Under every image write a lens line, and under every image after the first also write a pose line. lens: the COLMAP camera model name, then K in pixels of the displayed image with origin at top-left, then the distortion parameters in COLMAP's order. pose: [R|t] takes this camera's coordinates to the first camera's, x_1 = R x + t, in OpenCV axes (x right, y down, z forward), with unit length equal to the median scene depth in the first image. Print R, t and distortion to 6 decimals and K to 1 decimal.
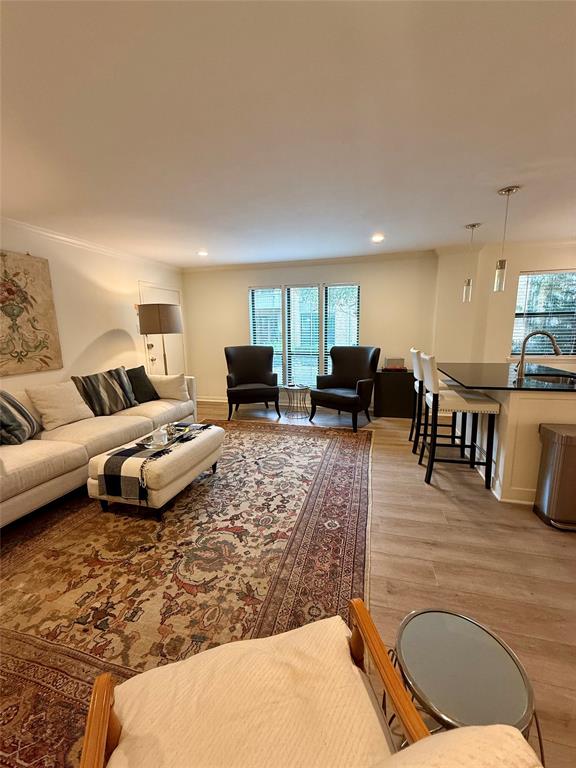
lens RADIAL K [[303.9, 0, 288.7], [0, 303.9, 382.9], [0, 0, 1]] dist [-0.001679, 0.000629]
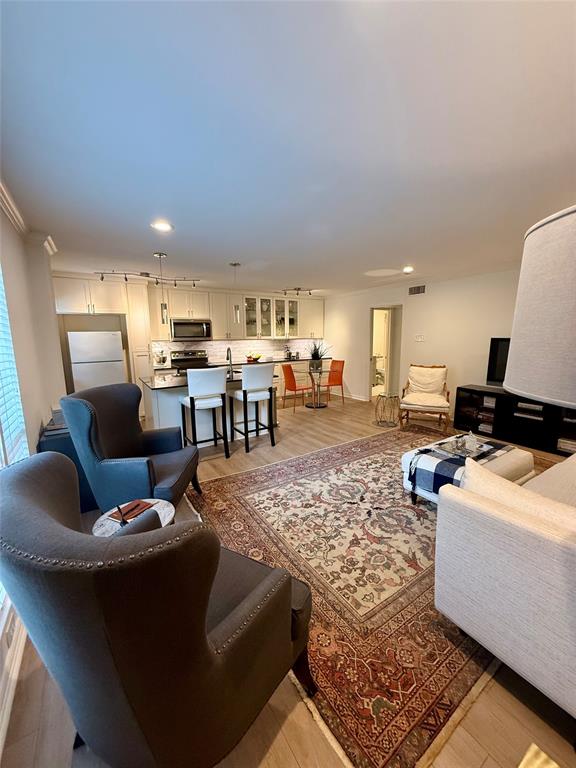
lens RADIAL K [[303.9, 0, 288.8], [0, 303.9, 384.9], [0, 0, 1]] dist [-0.001679, 0.000629]
pose [[-0.745590, -0.078833, 0.661726, -0.512861], [0.144902, 0.950042, 0.276448, -0.326911], [-0.650461, 0.302002, -0.696919, 1.685495]]
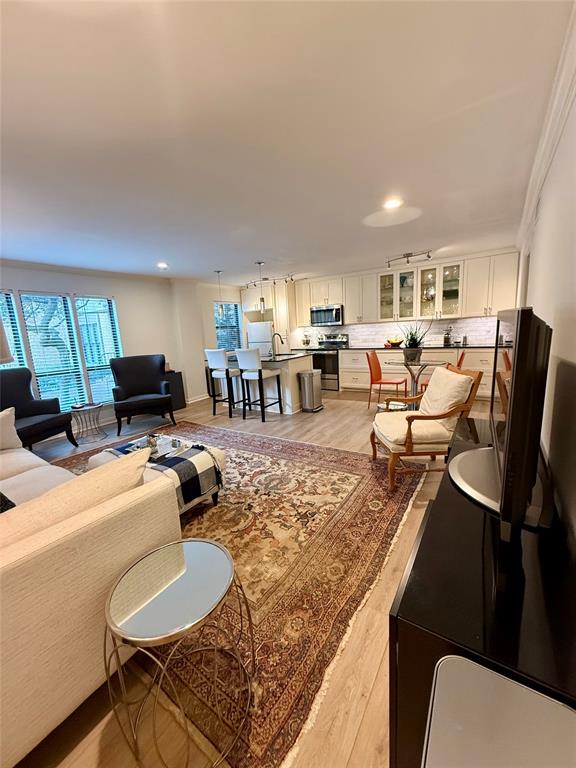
lens RADIAL K [[303.9, 0, 287.6], [0, 303.9, 383.4], [0, 0, 1]] dist [-0.001679, 0.000629]
pose [[0.321165, -0.166854, 0.932209, -0.933097], [0.219010, 0.970758, 0.098300, -0.019871], [-0.921351, 0.172593, 0.348316, 0.210469]]
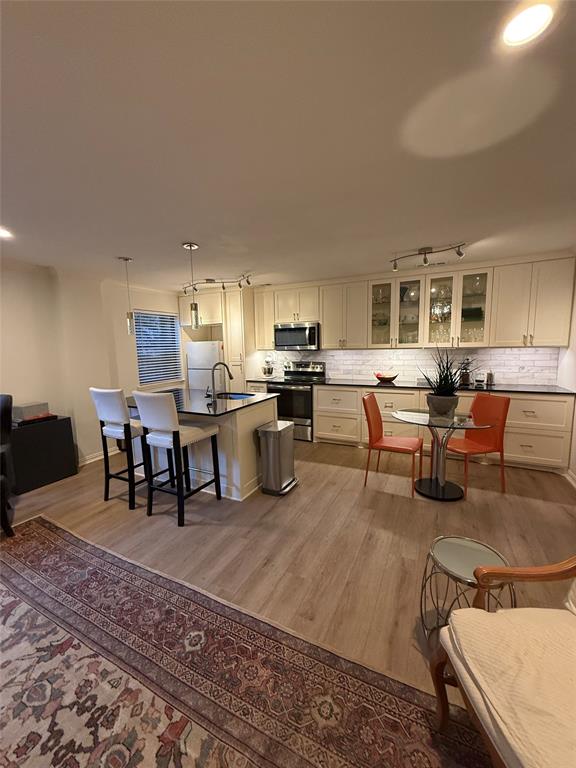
lens RADIAL K [[303.9, 0, 288.1], [0, 303.9, 383.3], [0, 0, 1]] dist [-0.001679, 0.000629]
pose [[0.201753, -0.106699, 0.973607, -0.308993], [0.192316, 0.979013, 0.067439, -0.092122], [-0.960370, 0.173634, 0.218039, 0.366322]]
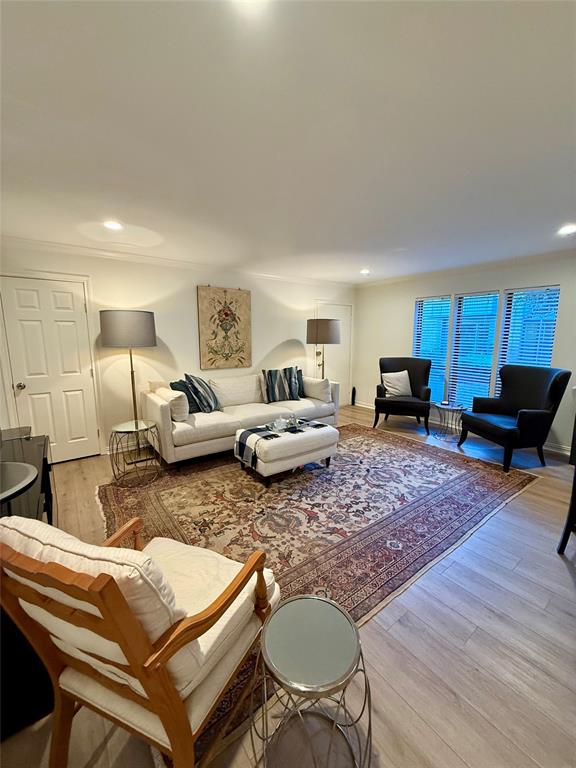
lens RADIAL K [[303.9, 0, 288.7], [0, 303.9, 383.1], [0, 0, 1]] dist [-0.001679, 0.000629]
pose [[0.789407, 0.108965, -0.604121, 0.285155], [-0.121829, 0.992354, 0.019795, -0.023091], [0.601659, 0.057973, 0.796647, -0.016944]]
